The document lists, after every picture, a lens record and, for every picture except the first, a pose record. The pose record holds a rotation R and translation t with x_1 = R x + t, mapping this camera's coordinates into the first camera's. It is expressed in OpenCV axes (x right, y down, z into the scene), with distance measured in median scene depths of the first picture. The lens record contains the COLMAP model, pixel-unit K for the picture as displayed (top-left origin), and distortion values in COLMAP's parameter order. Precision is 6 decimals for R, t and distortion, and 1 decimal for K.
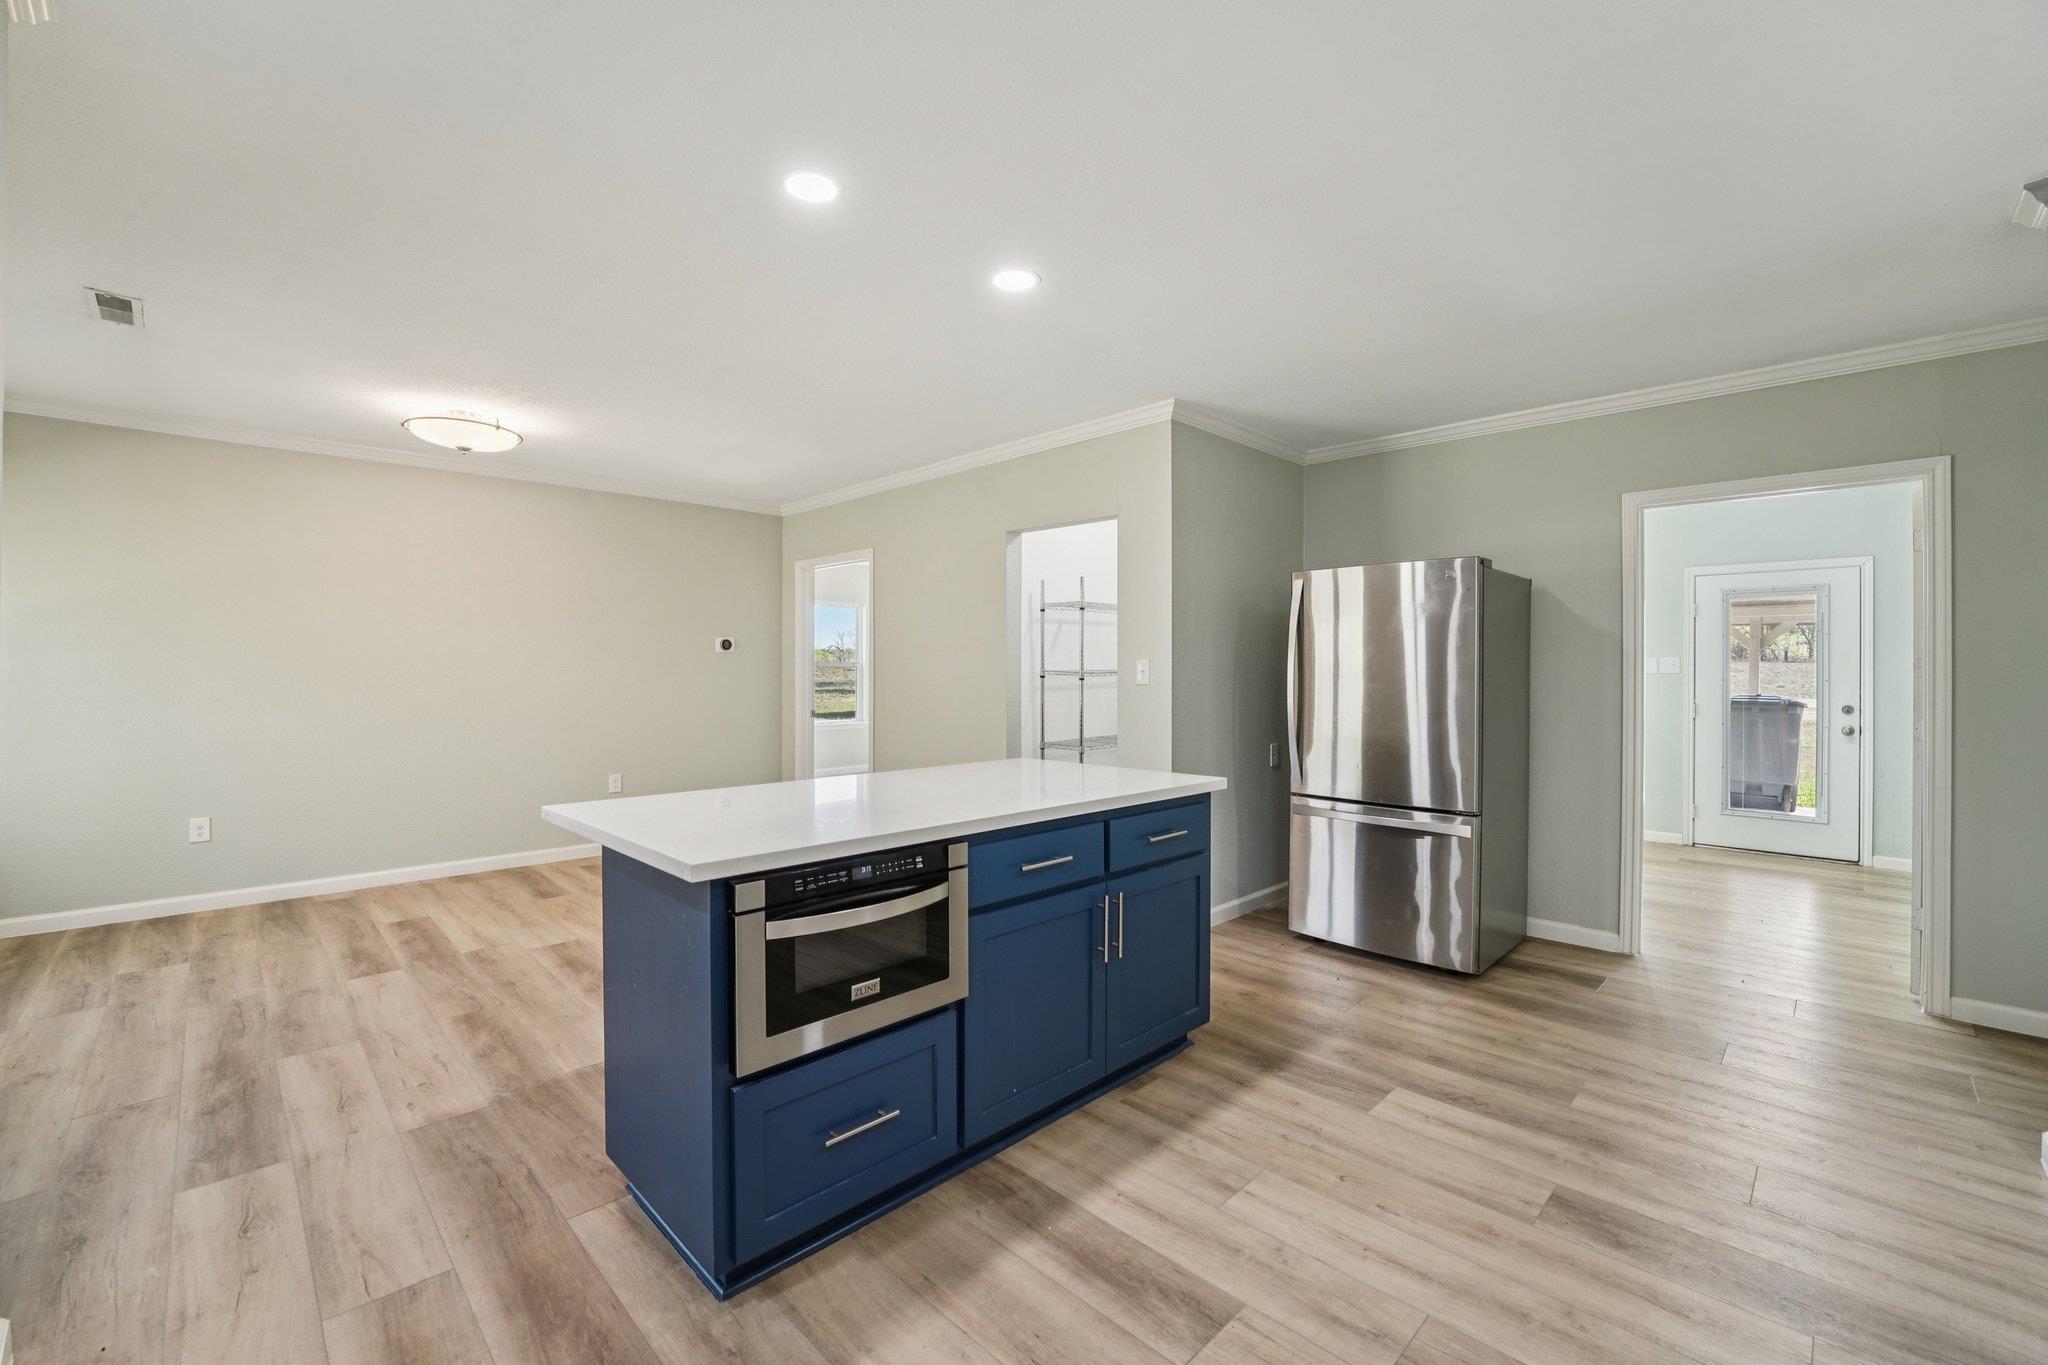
lens RADIAL K [[841.1, 0, 1020.0], [0, 841.1, 679.2], [0, 0, 1]] dist [-0.028741, 0.003404]
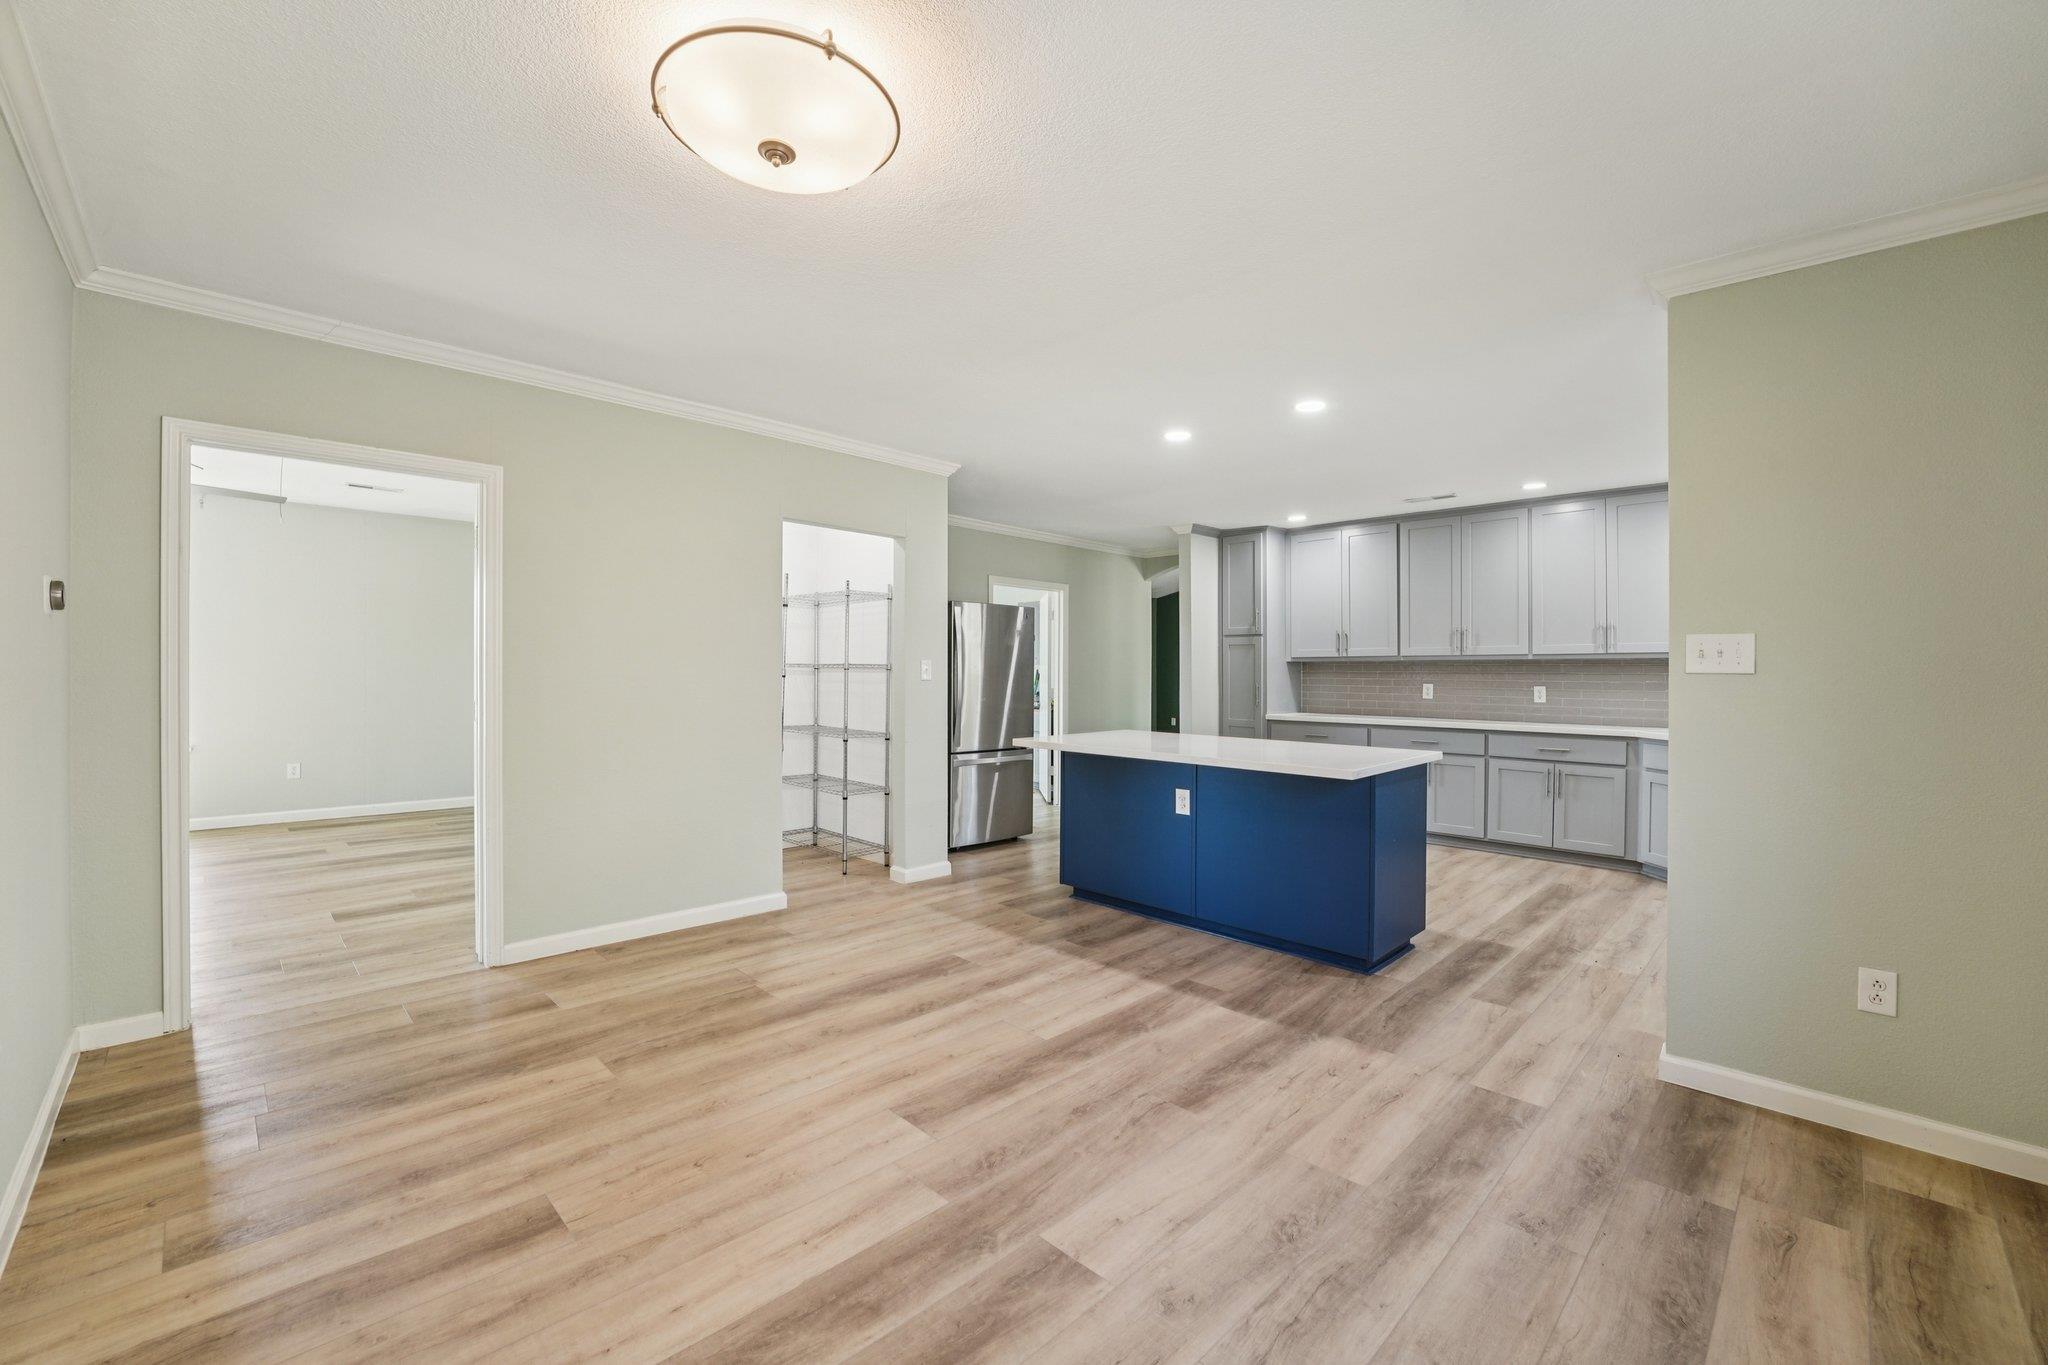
lens RADIAL K [[841.1, 0, 1015.2], [0, 841.1, 667.9], [0, 0, 1]] dist [-0.028741, 0.003404]
pose [[-0.006975, -0.002007, 0.999974, -1.921485], [0.000046, 0.999998, 0.002007, -0.022984], [-0.999976, 0.000060, -0.006975, 1.528902]]
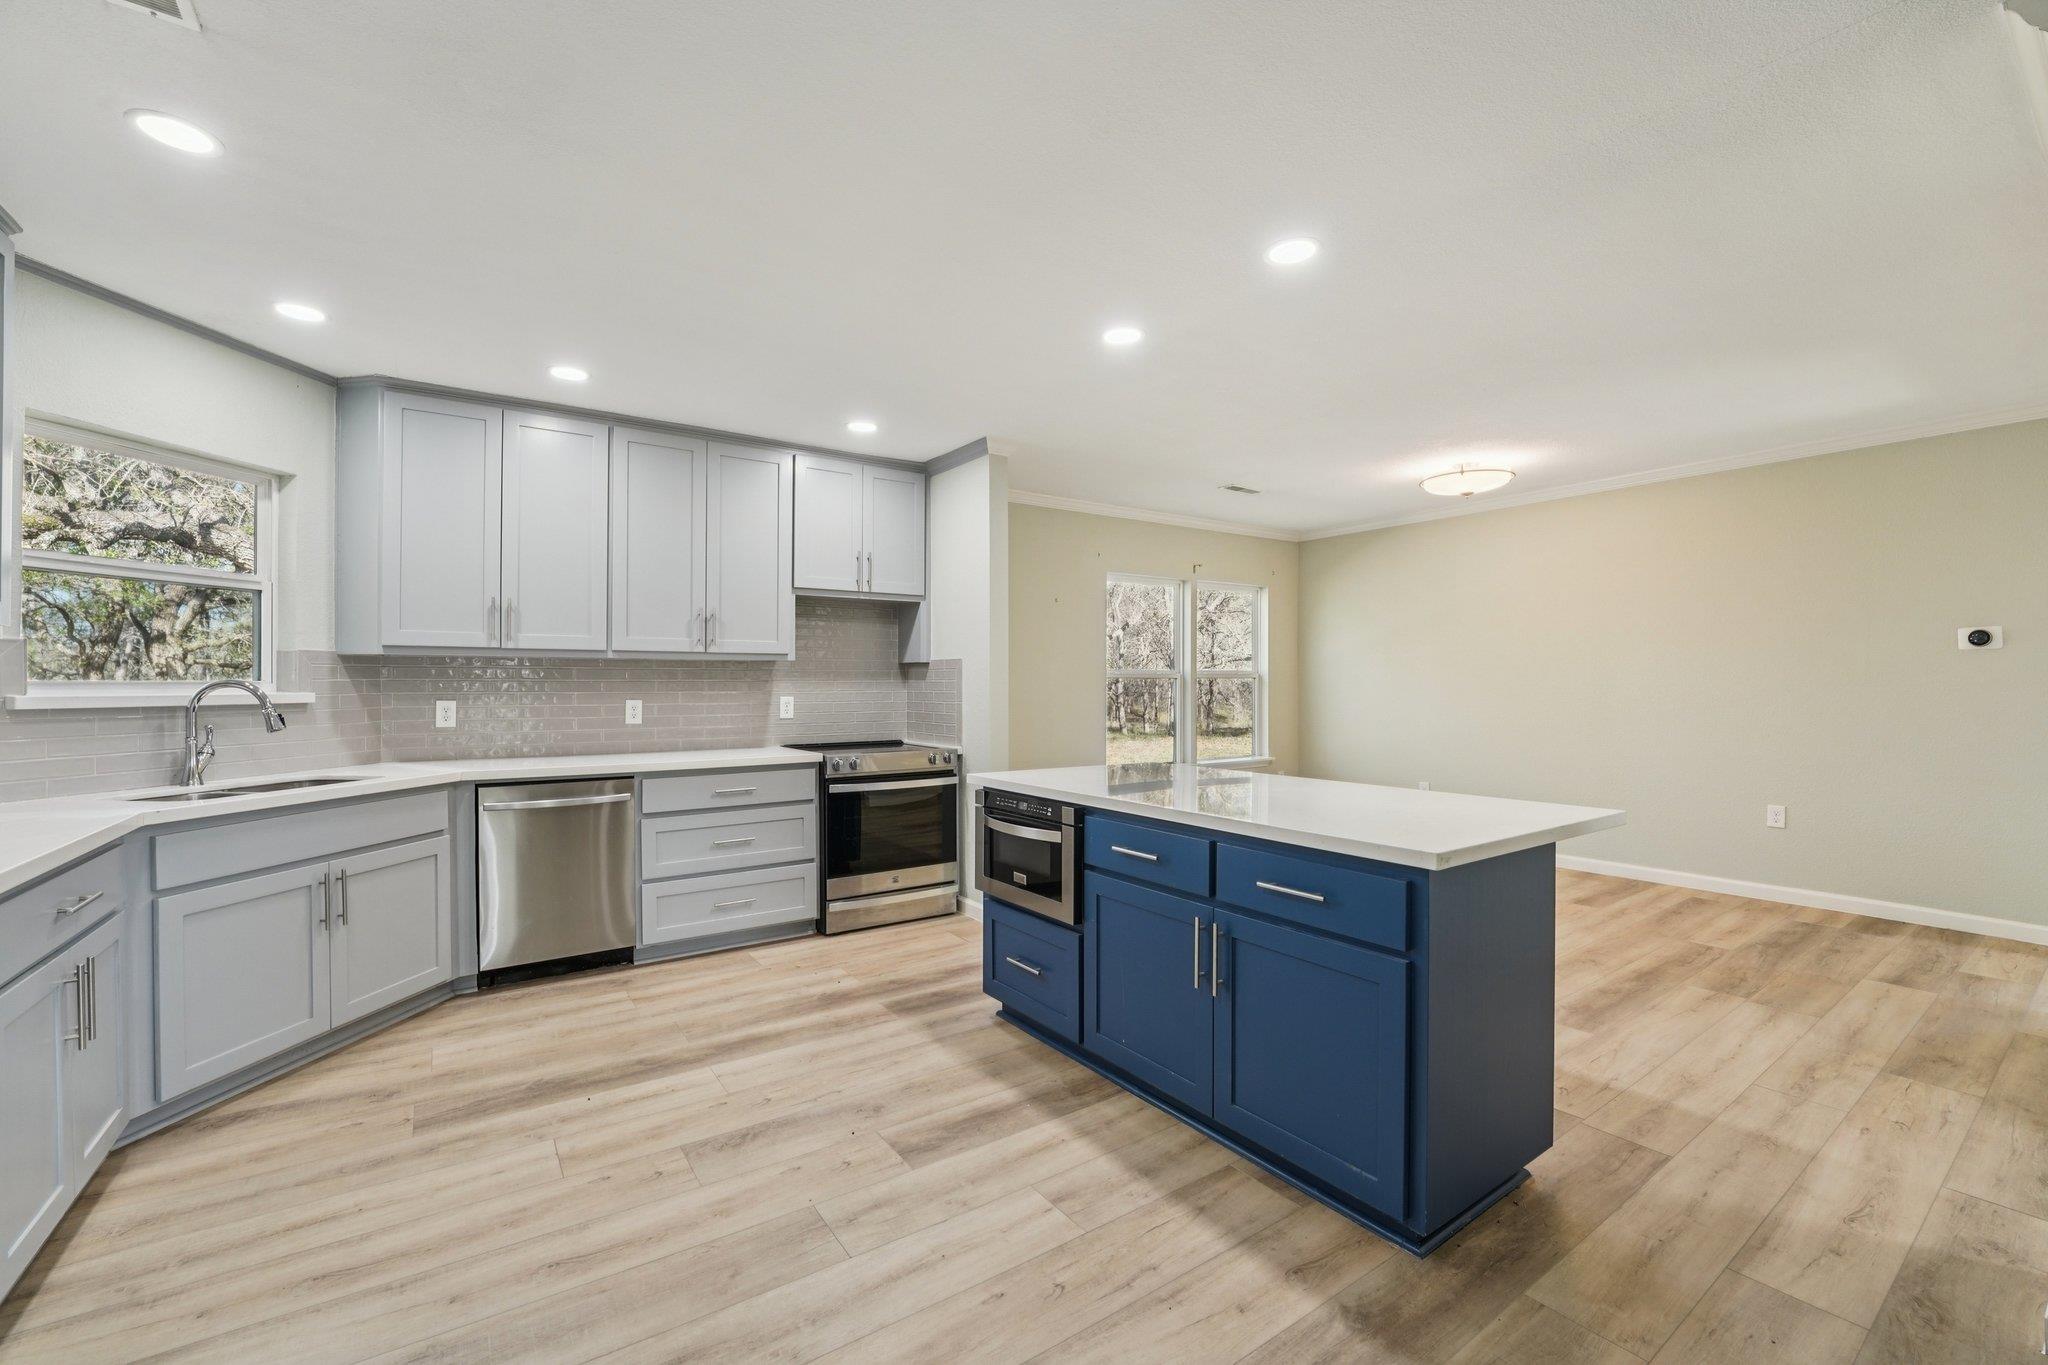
lens RADIAL K [[841.1, 0, 1012.2], [0, 841.1, 678.7], [0, 0, 1]] dist [-0.028741, 0.003404]
pose [[-0.177697, -0.007299, -0.984058, 1.093538], [-0.005752, 0.999963, -0.006378, -0.002567], [0.984068, 0.004527, -0.177733, 0.984111]]
